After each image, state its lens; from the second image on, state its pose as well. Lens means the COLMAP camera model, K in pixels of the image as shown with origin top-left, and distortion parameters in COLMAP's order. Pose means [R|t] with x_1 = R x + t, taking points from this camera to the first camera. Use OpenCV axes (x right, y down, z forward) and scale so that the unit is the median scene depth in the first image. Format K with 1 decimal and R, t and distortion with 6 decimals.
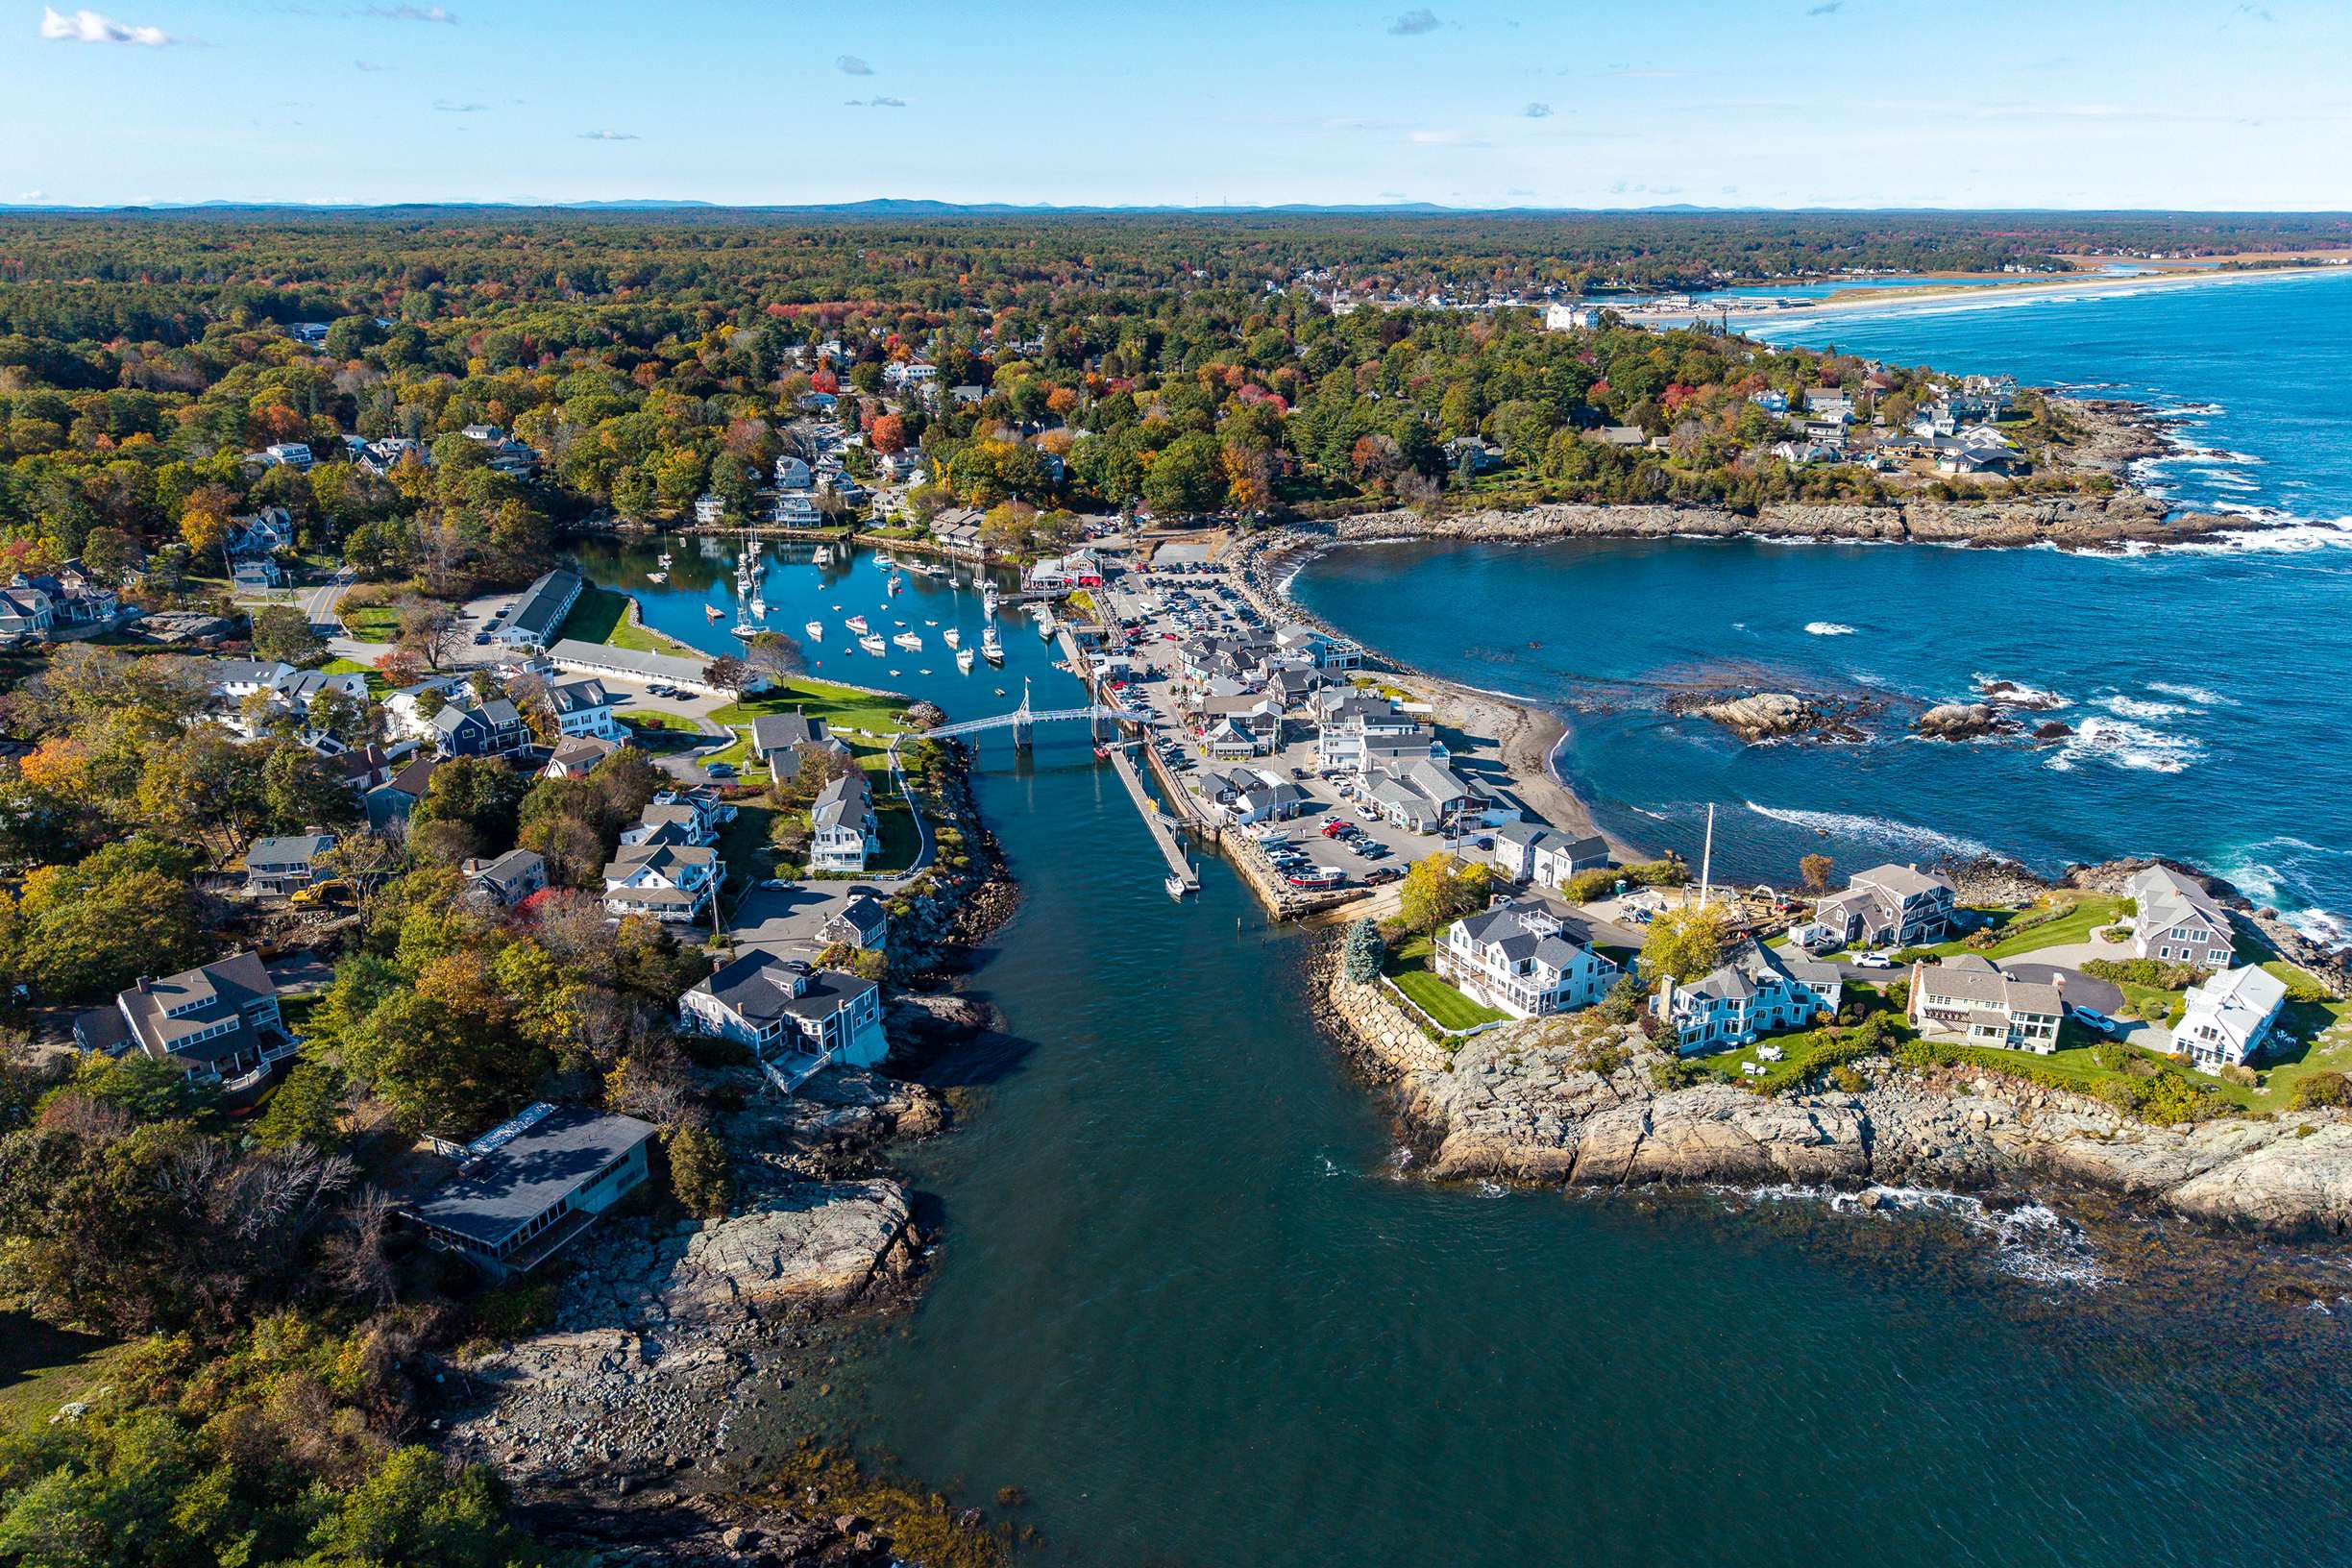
lens RADIAL K [[1579.5, 0, 1170.4], [0, 1579.5, 776.8], [0, 0, 1]] dist [0.118163, -0.198611]
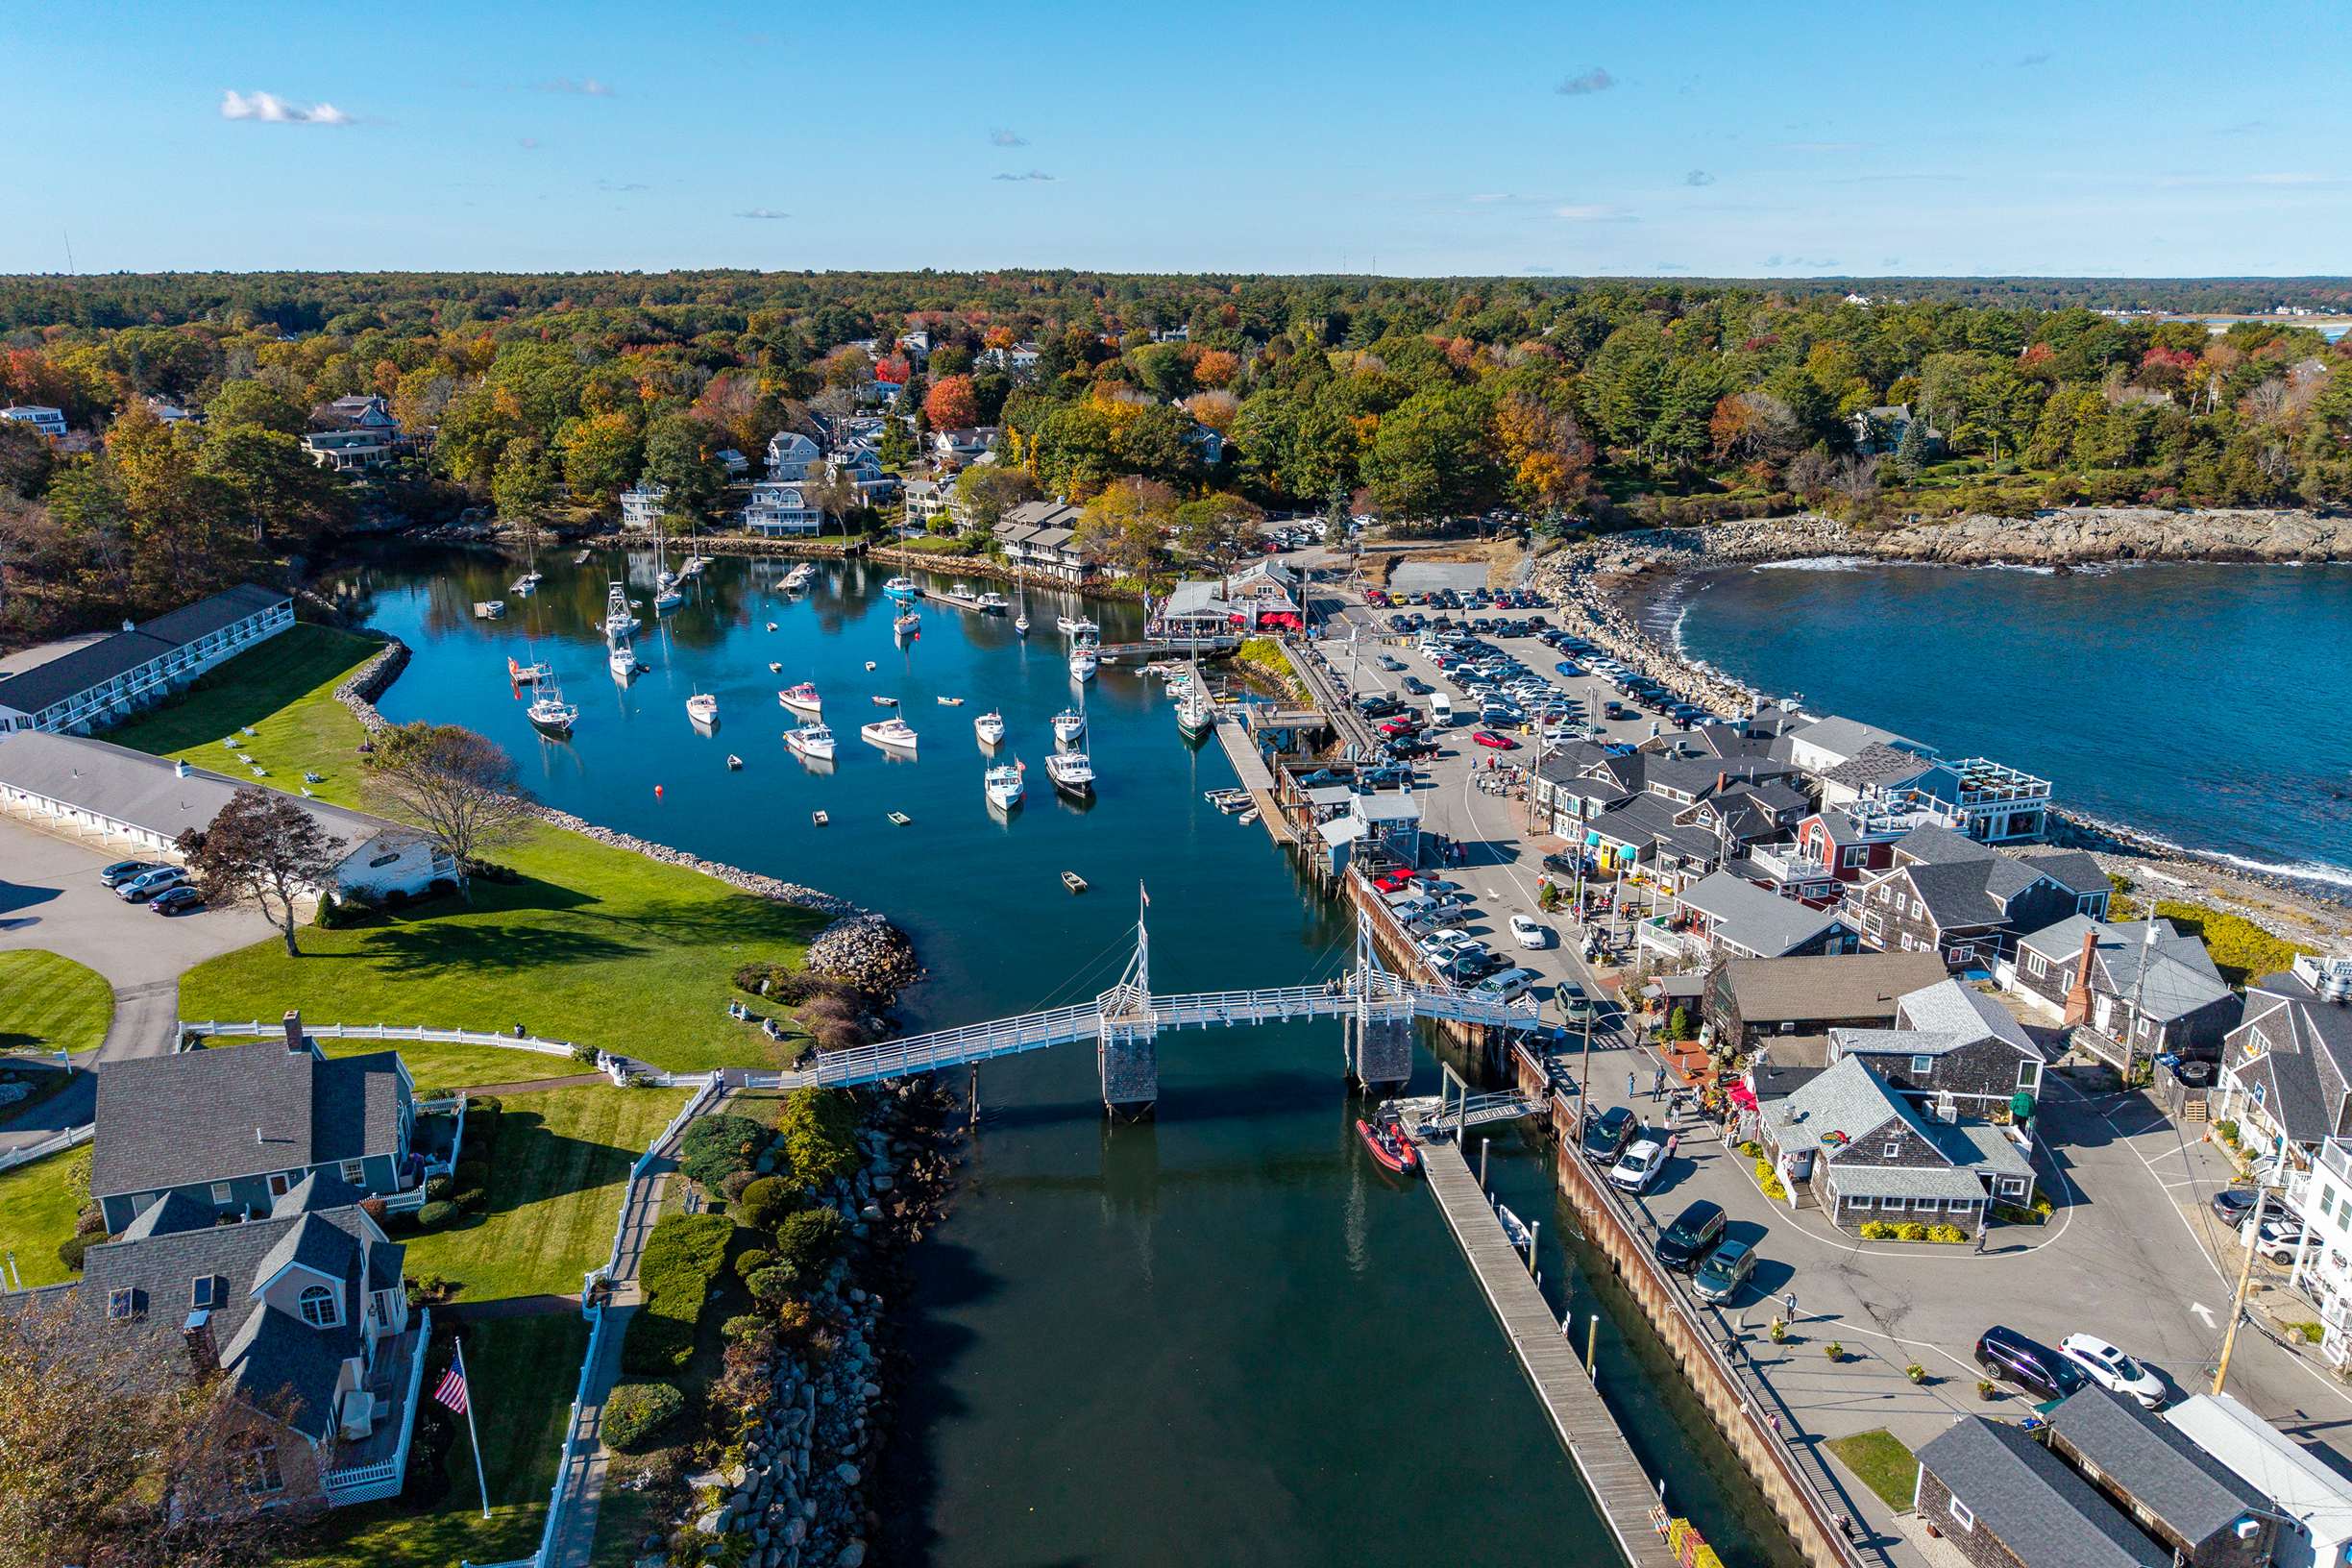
lens RADIAL K [[1579.5, 0, 1170.4], [0, 1579.5, 776.8], [0, 0, 1]] dist [0.118163, -0.198611]
pose [[0.996499, 0.020017, -0.081173, -0.037193], [-0.023719, 0.998710, -0.044905, -0.042765], [0.080169, 0.046673, 0.995688, 0.422800]]
